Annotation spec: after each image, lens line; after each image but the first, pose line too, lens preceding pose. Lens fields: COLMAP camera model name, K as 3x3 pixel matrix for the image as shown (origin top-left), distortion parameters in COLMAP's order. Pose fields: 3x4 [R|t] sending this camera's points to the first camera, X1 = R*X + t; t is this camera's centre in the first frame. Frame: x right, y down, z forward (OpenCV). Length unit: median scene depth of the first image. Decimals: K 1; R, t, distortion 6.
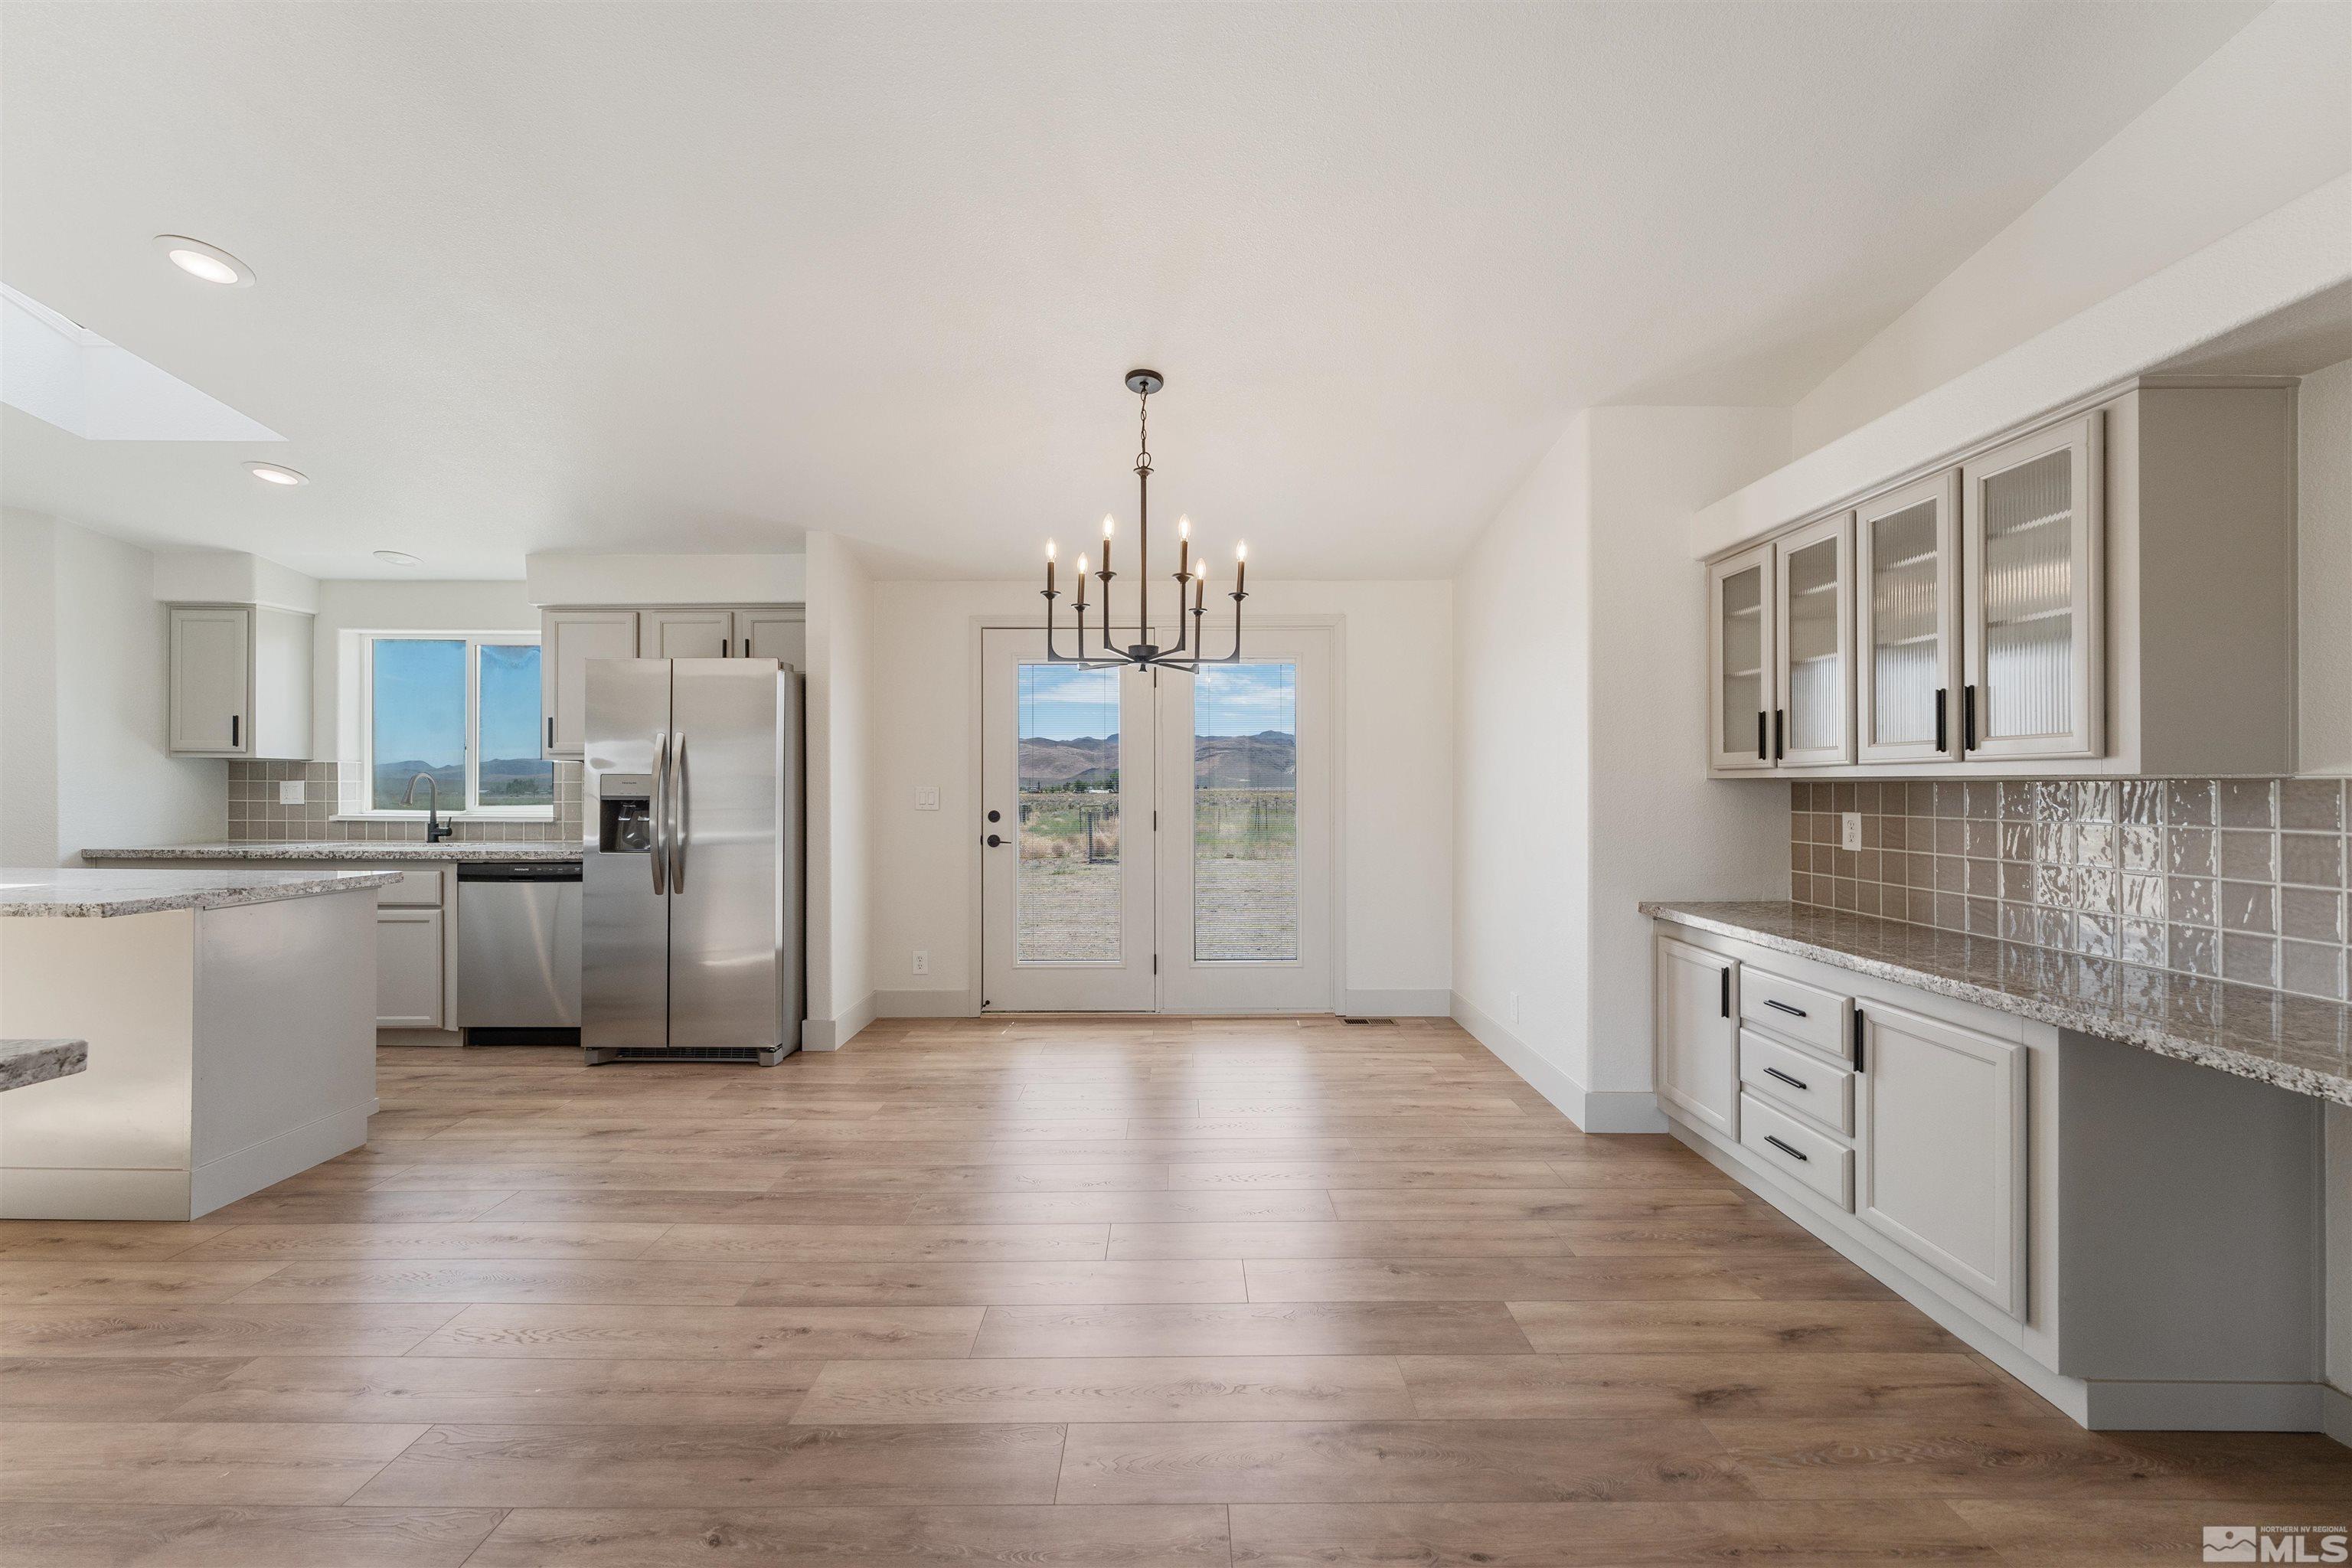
lens RADIAL K [[934.5, 0, 1176.0], [0, 934.5, 784.0], [0, 0, 1]] dist [0.000331, 0.000043]
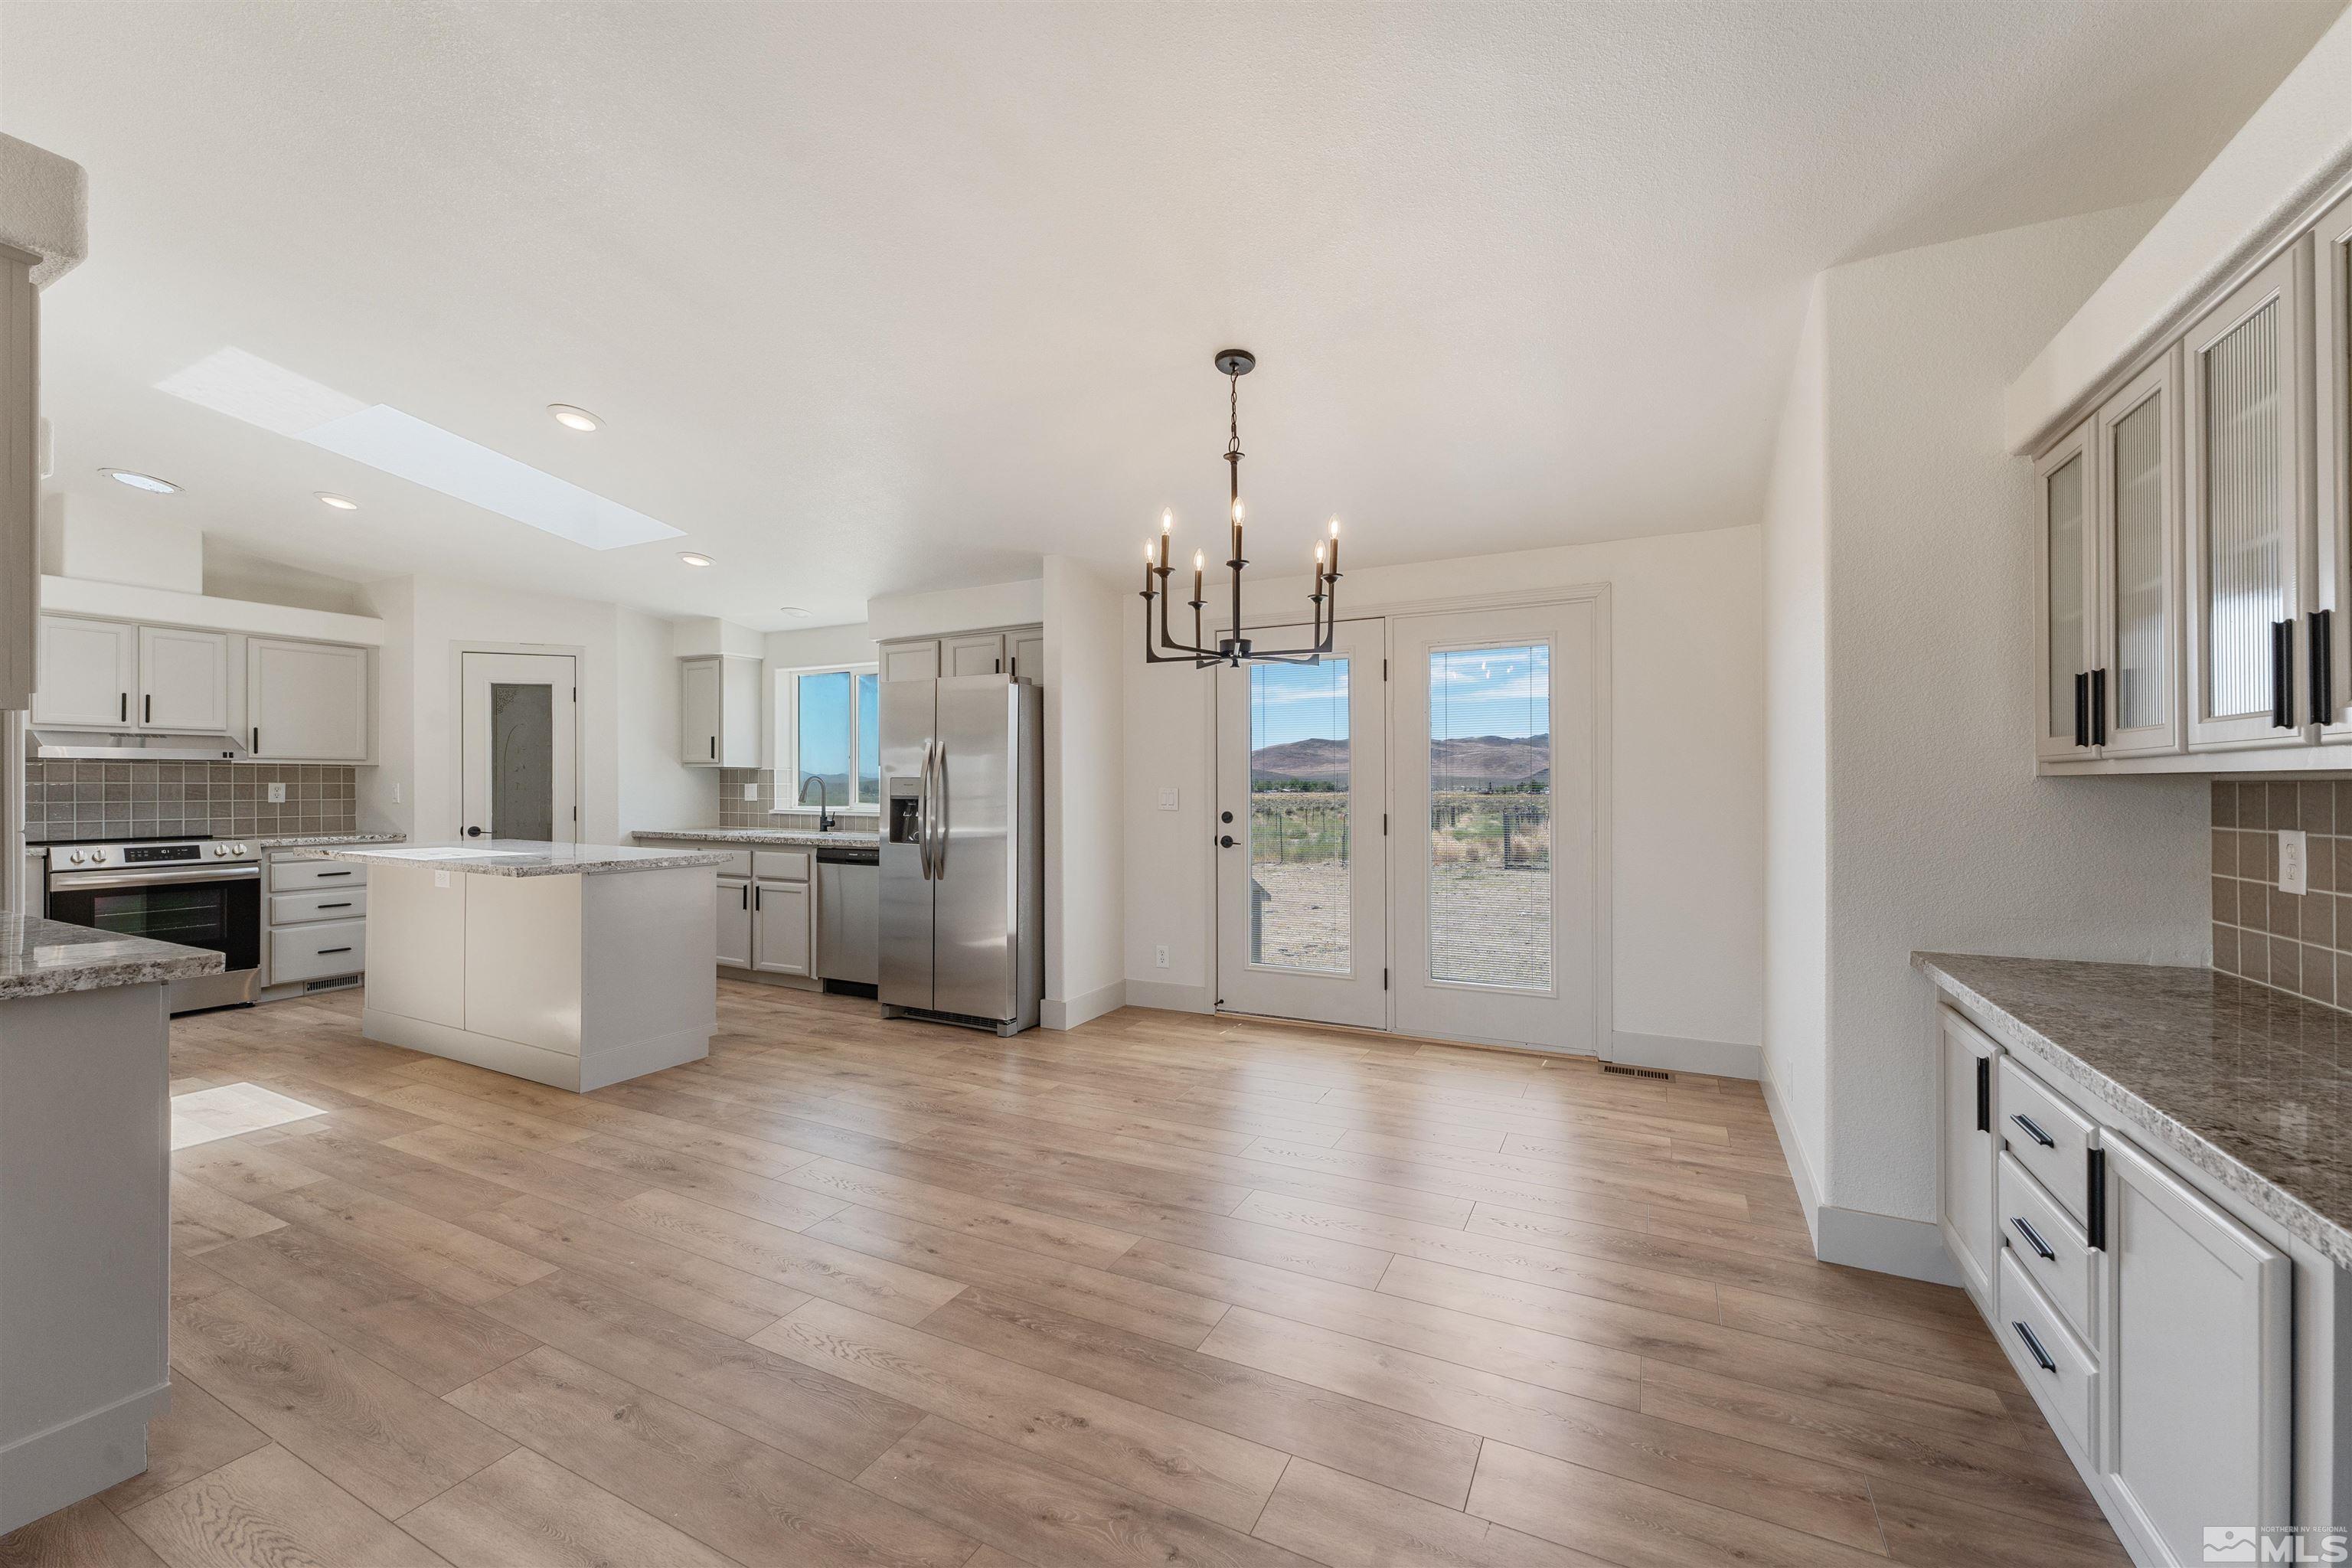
lens RADIAL K [[934.5, 0, 1176.0], [0, 934.5, 784.0], [0, 0, 1]] dist [0.000331, 0.000043]
pose [[0.890608, -0.001920, -0.454768, 0.343947], [0.001652, 0.999998, -0.000988, -0.000601], [0.454769, 0.000129, 0.890609, 0.124687]]
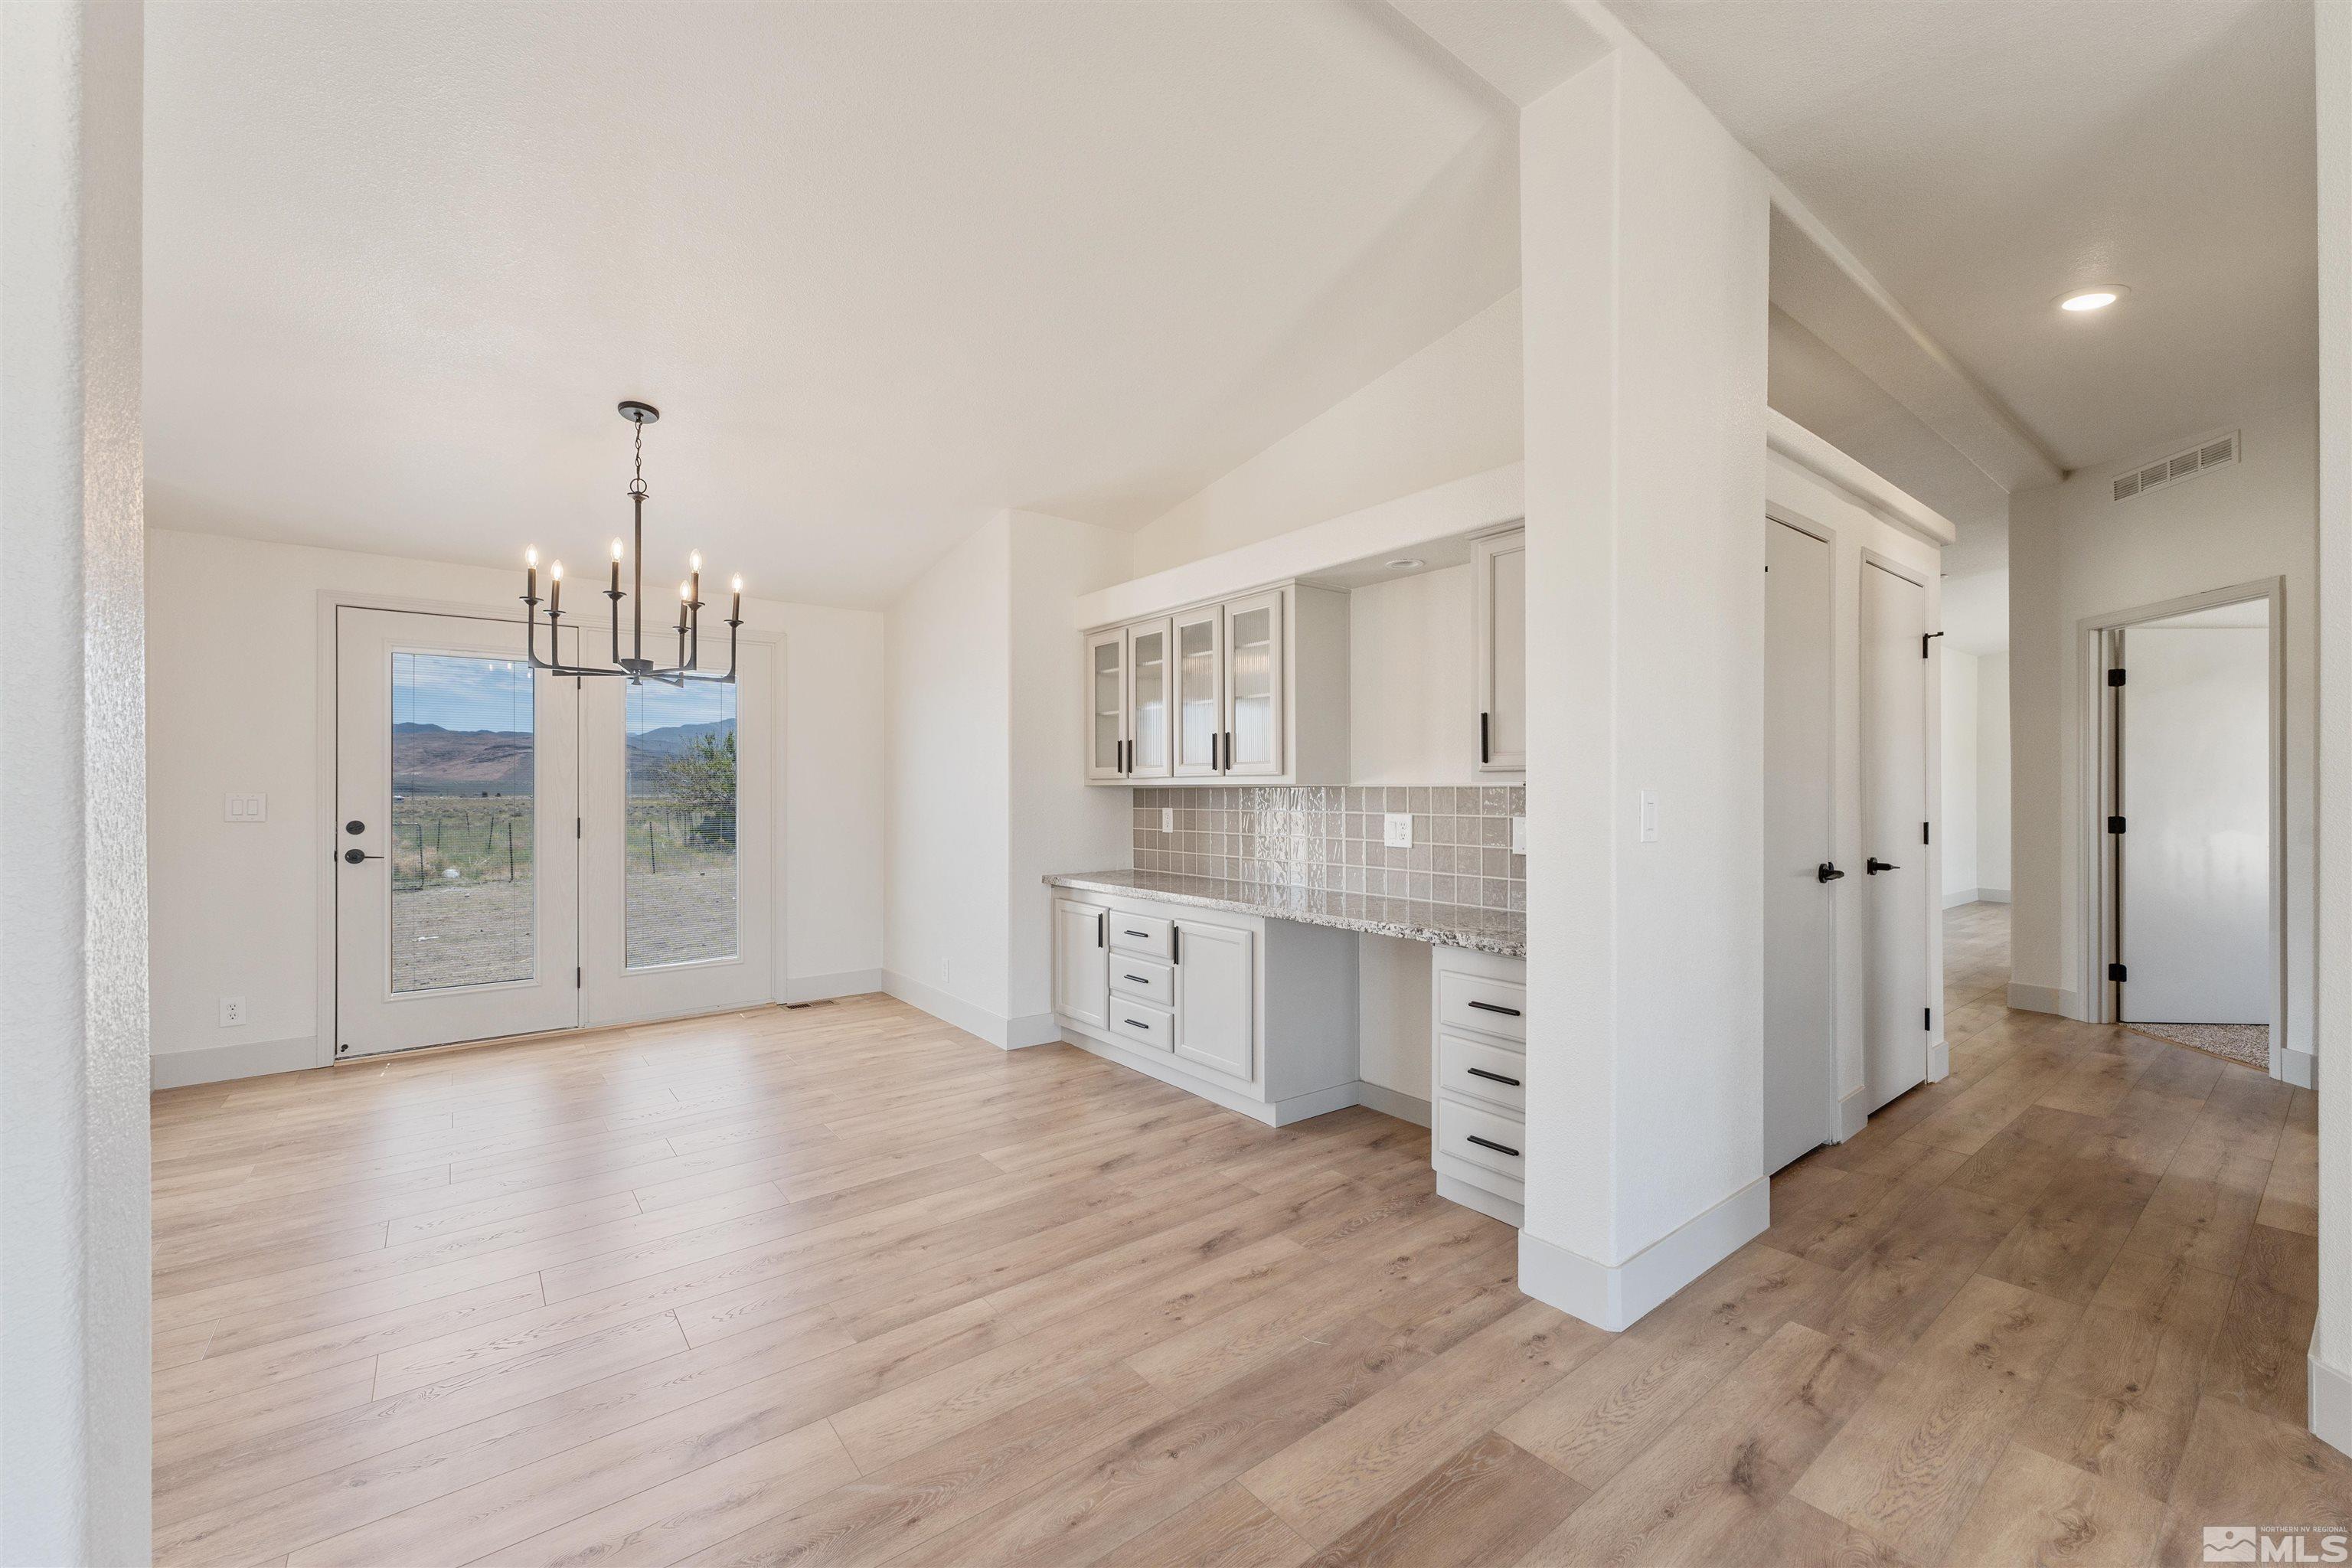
lens RADIAL K [[939.7, 0, 1179.8], [0, 939.7, 788.0], [0, 0, 1]] dist [-0.000393, -0.000025]
pose [[0.789218, 0.000655, 0.614112, -0.204096], [0.000319, 0.999999, -0.001477, 0.000229], [-0.614112, 0.001361, 0.789217, -0.225138]]
